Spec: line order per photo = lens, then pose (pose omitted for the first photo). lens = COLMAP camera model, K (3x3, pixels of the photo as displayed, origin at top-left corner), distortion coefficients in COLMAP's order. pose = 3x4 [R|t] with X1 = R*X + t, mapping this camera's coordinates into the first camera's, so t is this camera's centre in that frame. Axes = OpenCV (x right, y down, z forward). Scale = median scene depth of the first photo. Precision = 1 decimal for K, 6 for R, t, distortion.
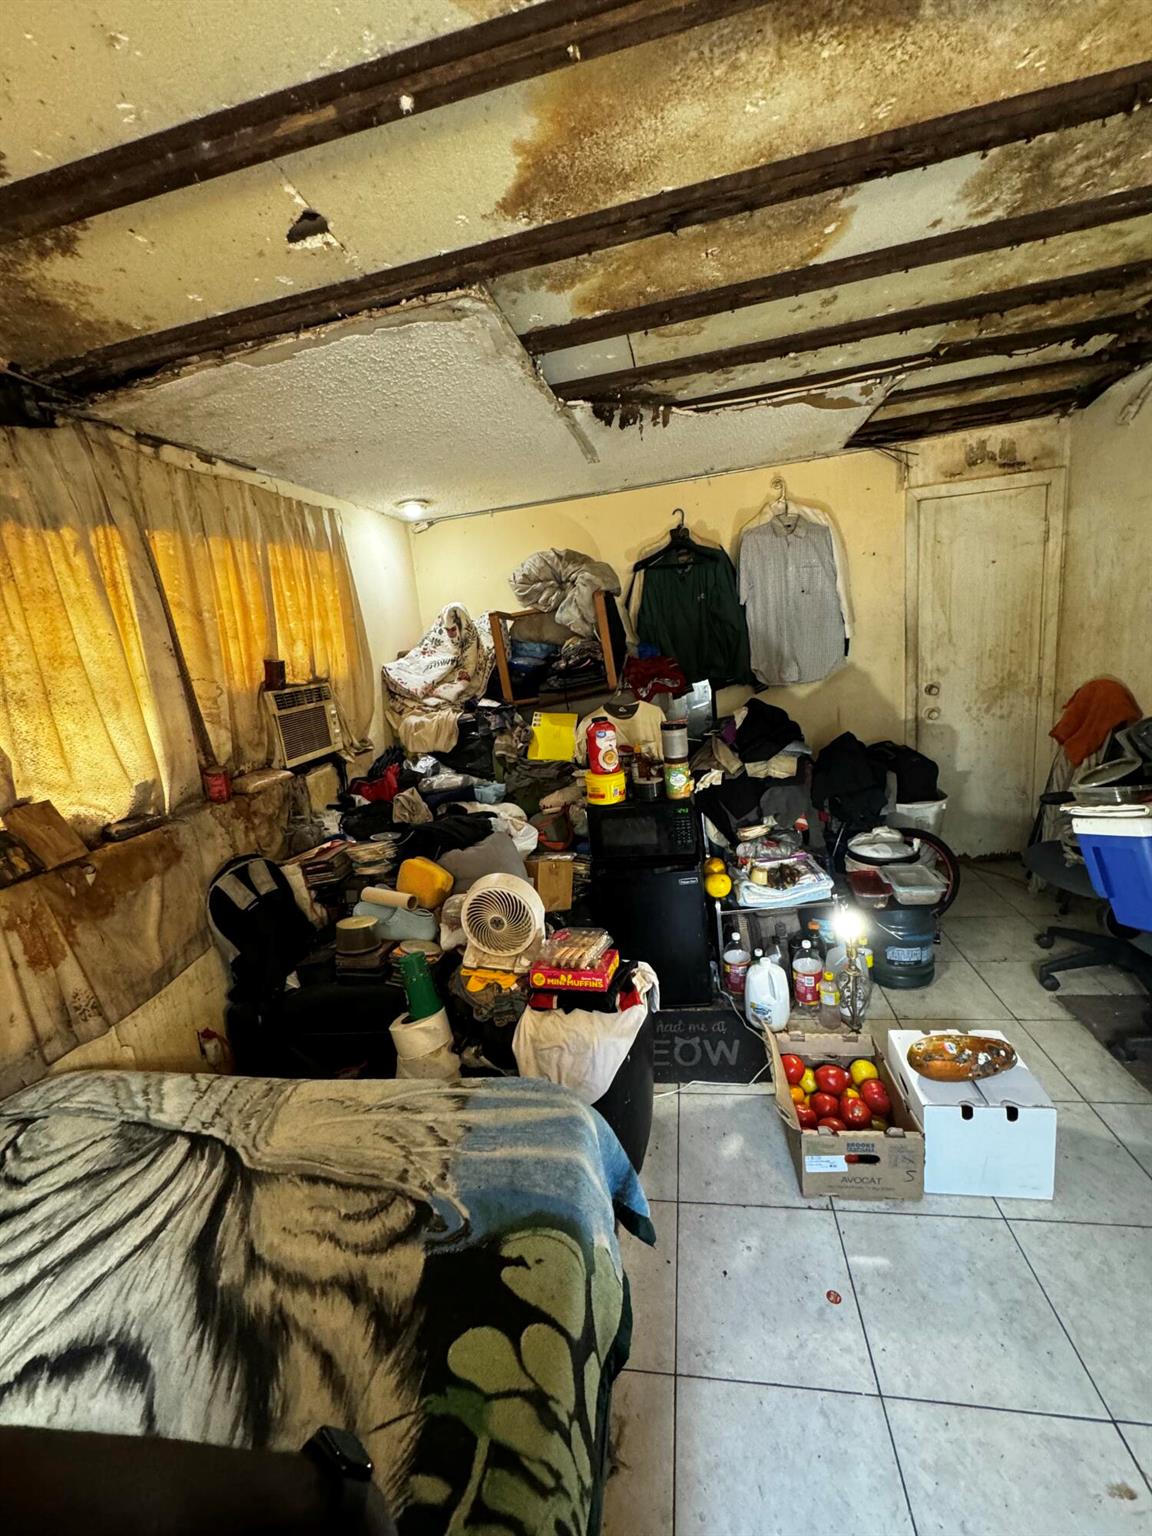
lens RADIAL K [[612.7, 0, 577.0], [0, 612.7, 765.8], [0, 0, 1]] dist [-0.002866, 0.000172]
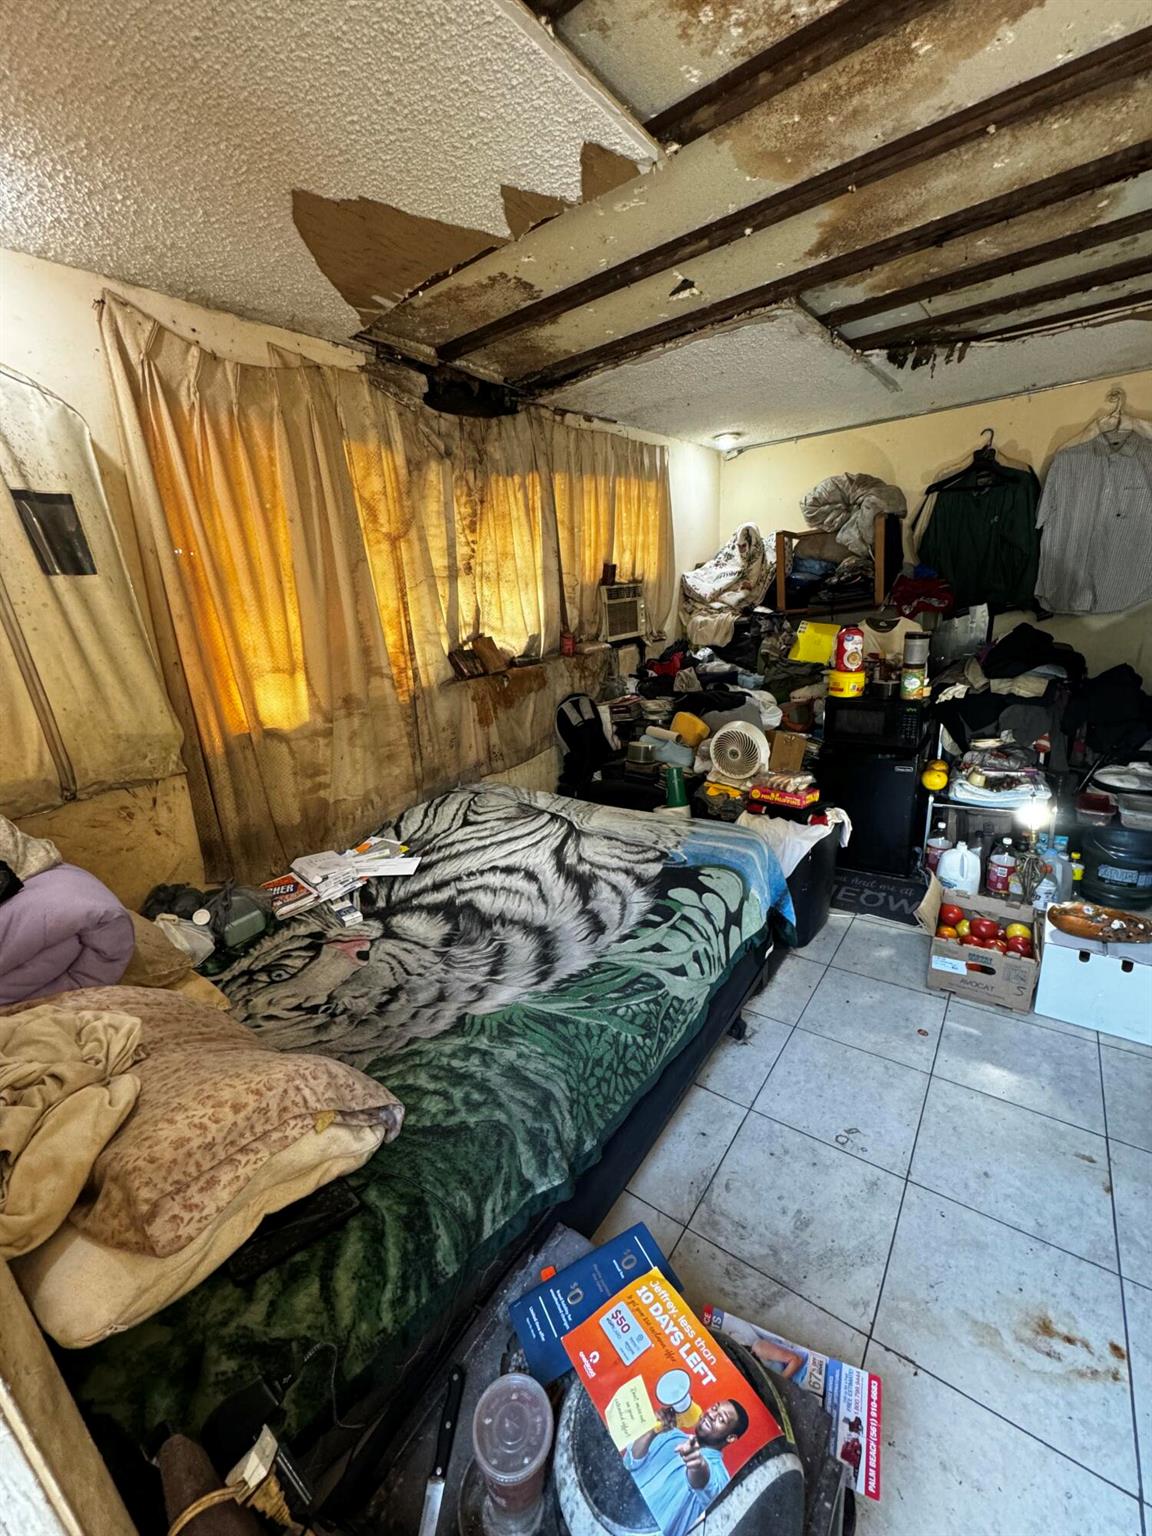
lens RADIAL K [[612.7, 0, 577.0], [0, 612.7, 765.8], [0, 0, 1]] dist [-0.002866, 0.000172]
pose [[0.893751, 0.176349, -0.412445, 0.114314], [-0.124896, 0.980951, 0.148780, 0.093429], [0.430825, -0.081460, 0.898751, -0.379044]]
